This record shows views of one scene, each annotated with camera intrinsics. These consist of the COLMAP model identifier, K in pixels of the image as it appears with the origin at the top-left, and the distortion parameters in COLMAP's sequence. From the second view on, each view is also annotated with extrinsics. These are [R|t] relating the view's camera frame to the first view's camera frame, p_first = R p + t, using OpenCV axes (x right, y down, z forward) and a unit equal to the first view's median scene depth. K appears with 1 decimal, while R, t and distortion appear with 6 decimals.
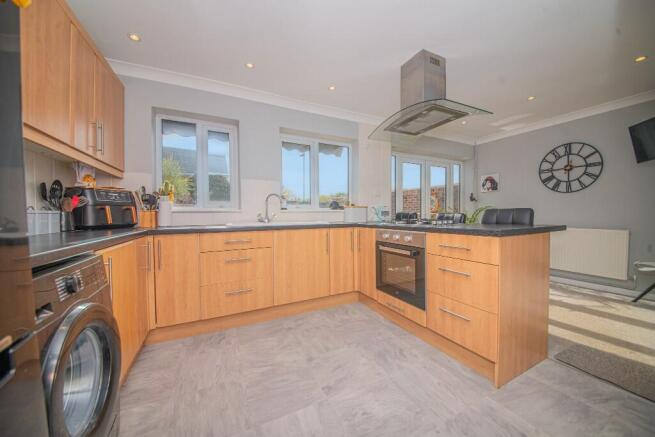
lens RADIAL K [[245.9, 0, 335.0], [0, 245.9, 218.0], [0, 0, 1]] dist [-0.017668, -0.002737]
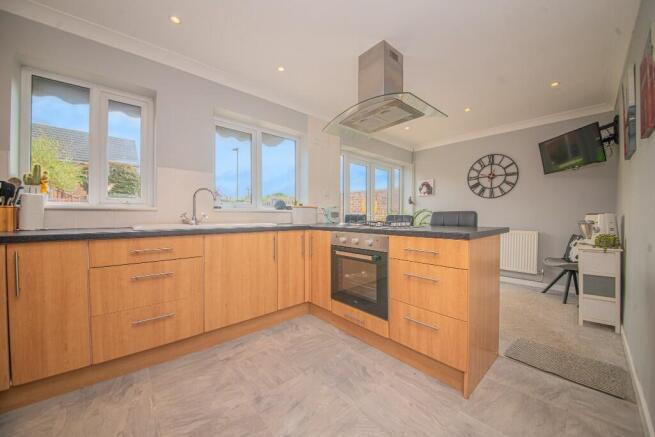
lens RADIAL K [[245.9, 0, 335.9], [0, 245.9, 217.7], [0, 0, 1]] dist [-0.017668, -0.002737]
pose [[0.963505, 0.007925, 0.267574, -0.058503], [-0.005691, 0.999942, -0.009125, 0.000806], [-0.267630, 0.007269, 0.963494, 0.141840]]
